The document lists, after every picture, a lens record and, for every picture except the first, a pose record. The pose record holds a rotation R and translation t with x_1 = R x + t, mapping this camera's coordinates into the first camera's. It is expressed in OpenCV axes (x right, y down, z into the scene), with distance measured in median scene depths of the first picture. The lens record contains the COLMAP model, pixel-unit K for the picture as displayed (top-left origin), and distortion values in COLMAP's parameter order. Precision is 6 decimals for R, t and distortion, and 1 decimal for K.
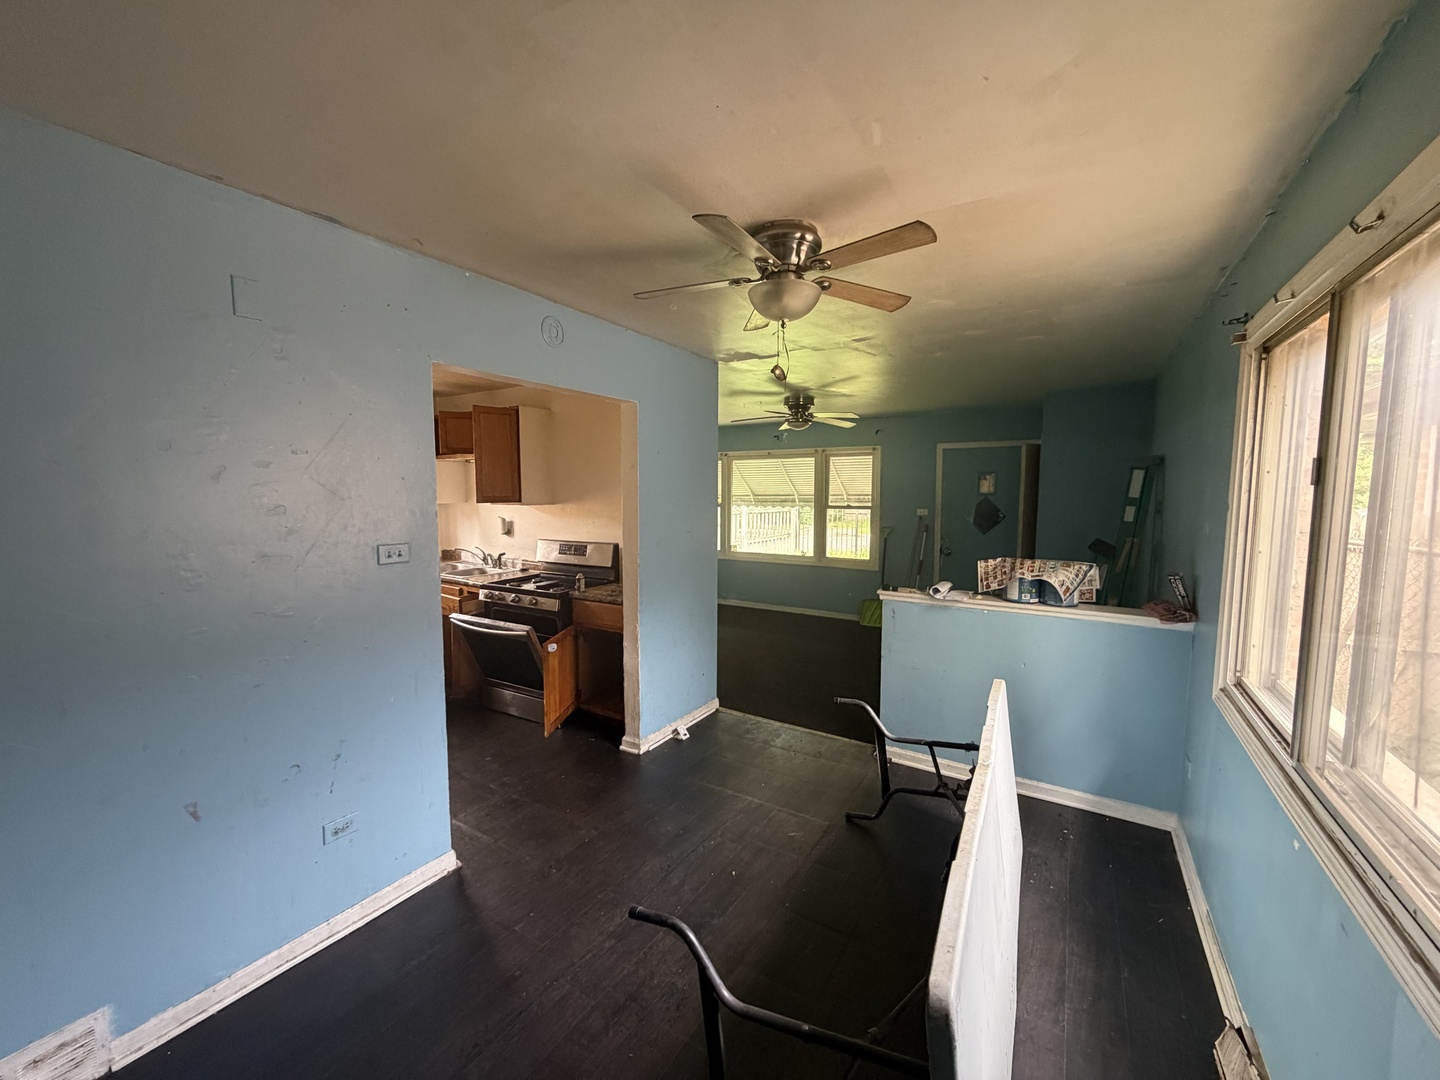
lens RADIAL K [[577.4, 0, 721.6], [0, 577.4, 540.8], [0, 0, 1]] dist [-0.002301, 0.000999]
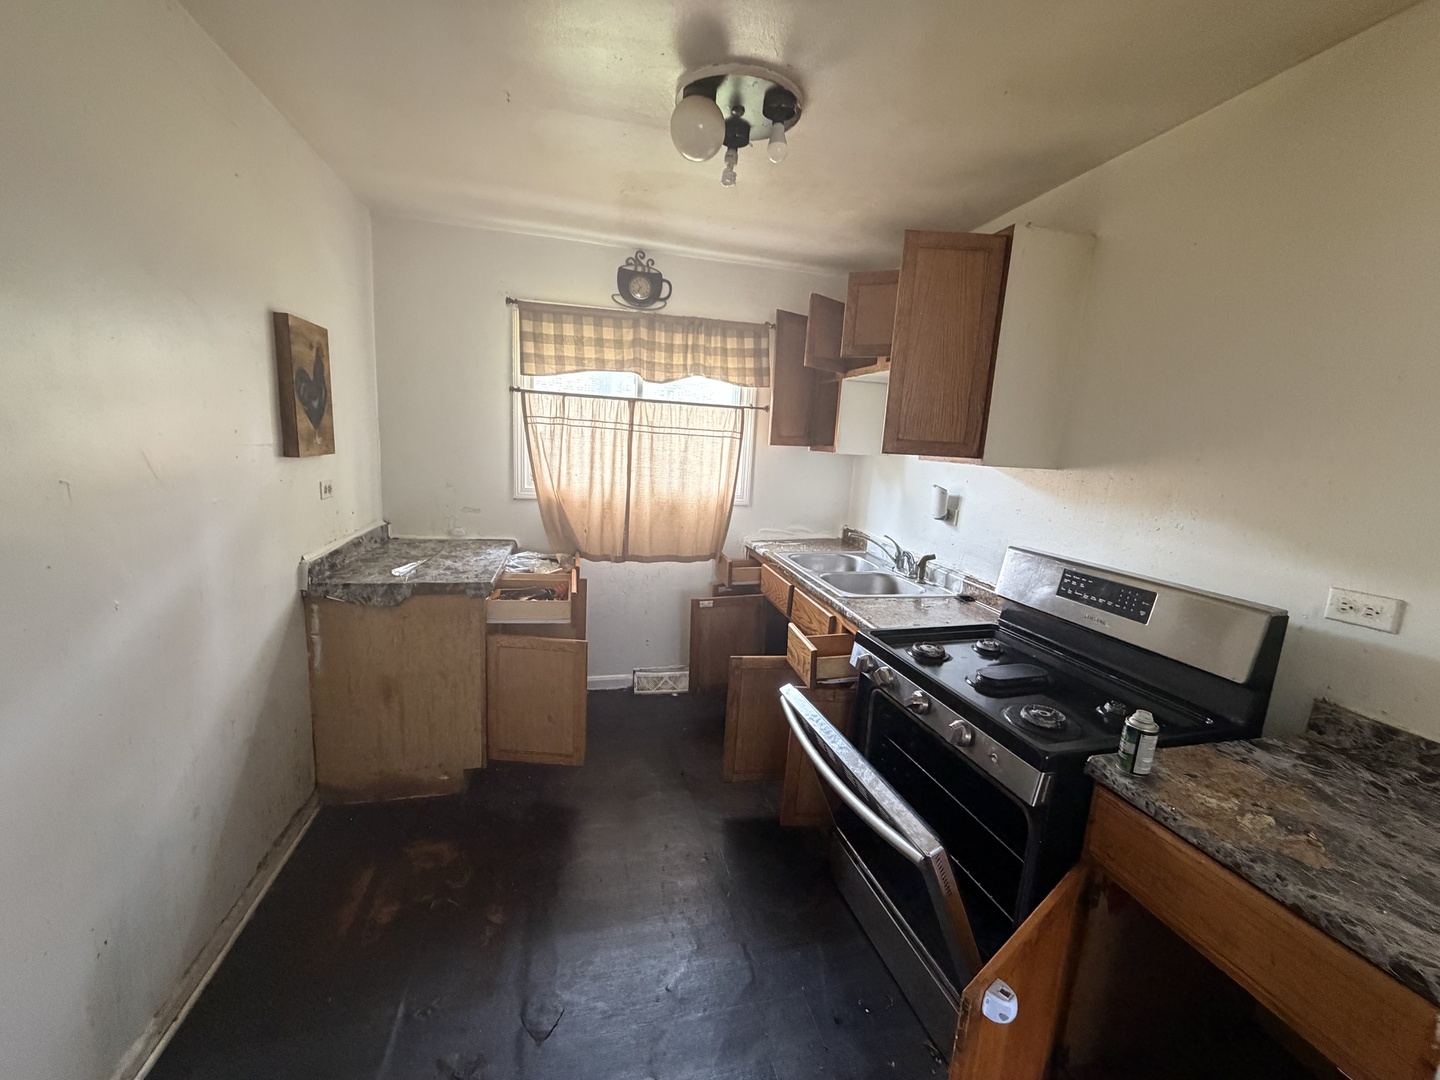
lens RADIAL K [[577.4, 0, 722.8], [0, 577.4, 541.0], [0, 0, 1]] dist [-0.002301, 0.000999]
pose [[0.718205, 0.158866, -0.677454, -0.169724], [-0.117432, 0.987296, 0.107030, -0.026225], [0.685851, 0.002685, 0.727737, 0.511629]]
